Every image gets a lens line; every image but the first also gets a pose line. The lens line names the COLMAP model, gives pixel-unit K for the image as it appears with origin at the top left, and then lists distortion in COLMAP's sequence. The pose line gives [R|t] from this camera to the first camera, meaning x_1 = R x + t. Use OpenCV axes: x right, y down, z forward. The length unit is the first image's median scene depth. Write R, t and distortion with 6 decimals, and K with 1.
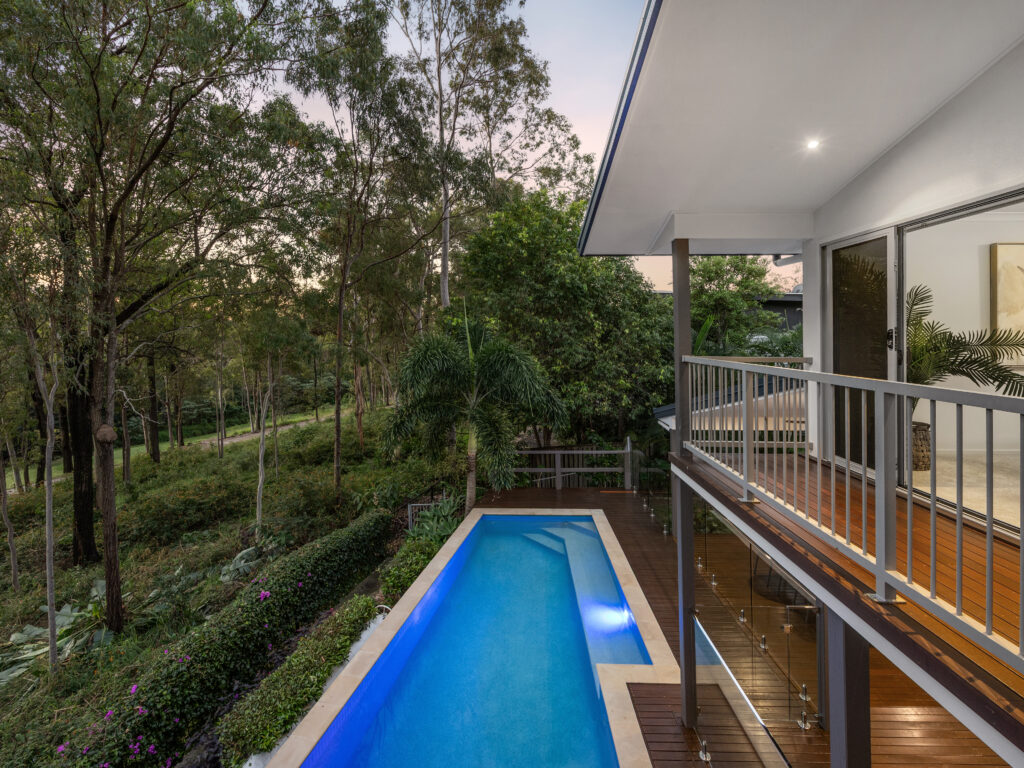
lens RADIAL K [[437.1, 0, 513.7], [0, 437.1, 341.1], [0, 0, 1]] dist [-0.000829, 0.000034]
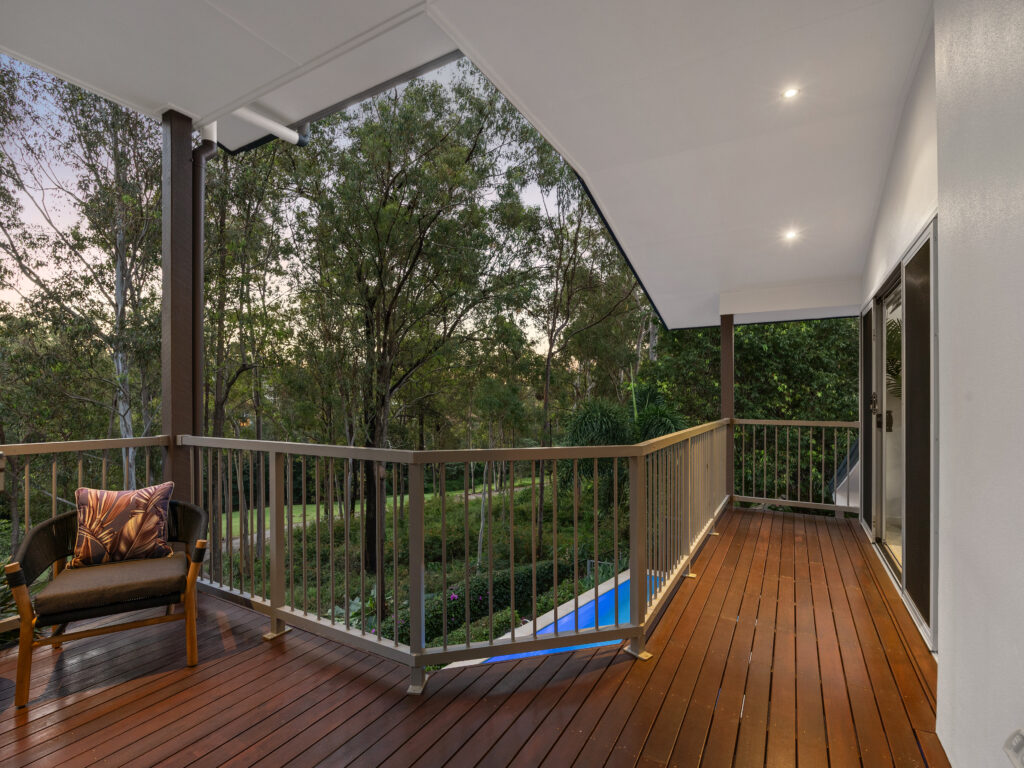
lens RADIAL K [[488.7, 0, 514.4], [0, 488.7, 372.2], [0, 0, 1]] dist [-0.015220, -0.000154]
pose [[0.868646, -0.028691, -0.494602, 0.190061], [-0.005284, 0.997728, -0.067158, 0.000817], [0.495405, 0.060950, 0.866521, -0.127784]]
